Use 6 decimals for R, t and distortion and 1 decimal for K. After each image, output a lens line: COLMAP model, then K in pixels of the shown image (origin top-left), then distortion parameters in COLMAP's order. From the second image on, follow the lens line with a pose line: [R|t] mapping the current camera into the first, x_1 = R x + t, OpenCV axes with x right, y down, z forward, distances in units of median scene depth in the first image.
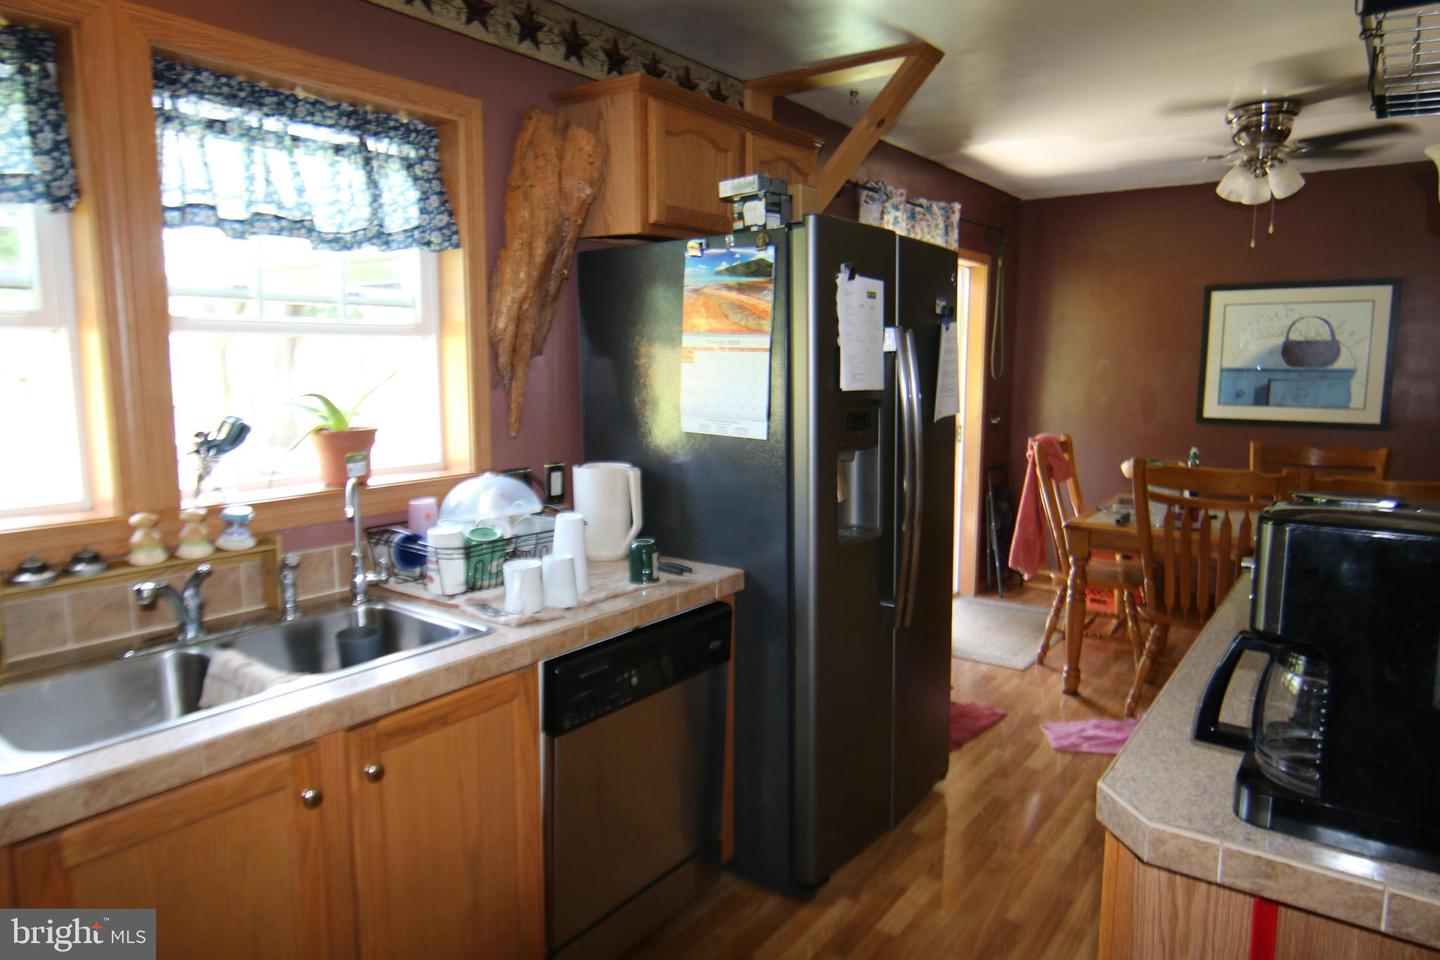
lens RADIAL K [[920.7, 0, 719.9], [0, 920.7, 476.7], [0, 0, 1]] dist [-0.004418, 0.000692]
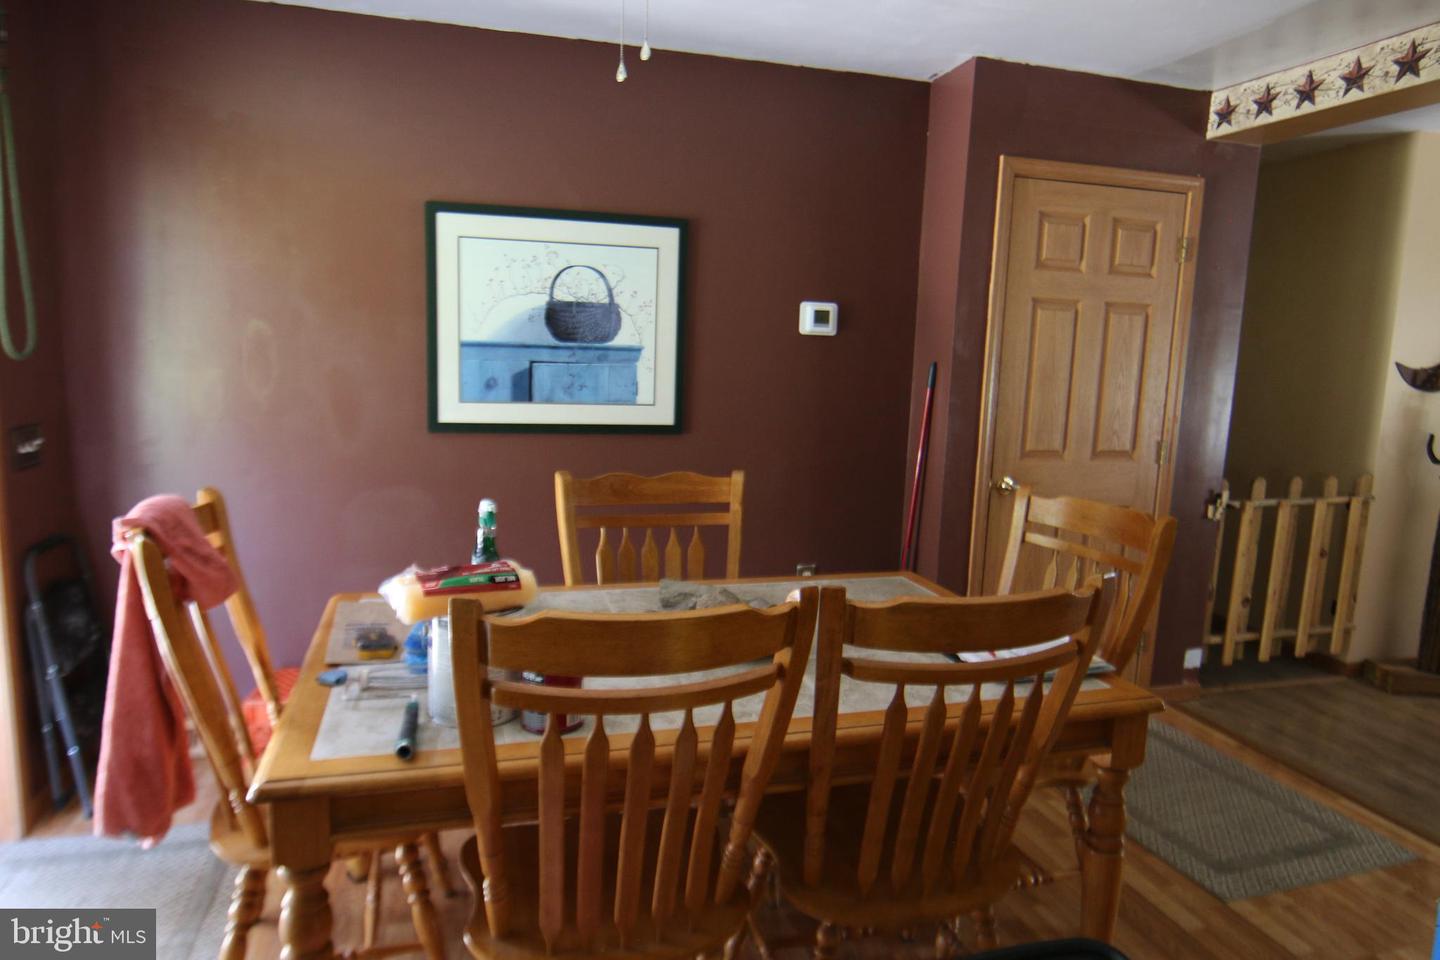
lens RADIAL K [[920.7, 0, 722.3], [0, 920.7, 479.7], [0, 0, 1]] dist [-0.004418, 0.000692]
pose [[0.621394, -0.098150, 0.777326, 0.179862], [0.068209, 0.995132, 0.071125, -0.061851], [-0.780524, 0.008824, 0.625064, 0.512064]]
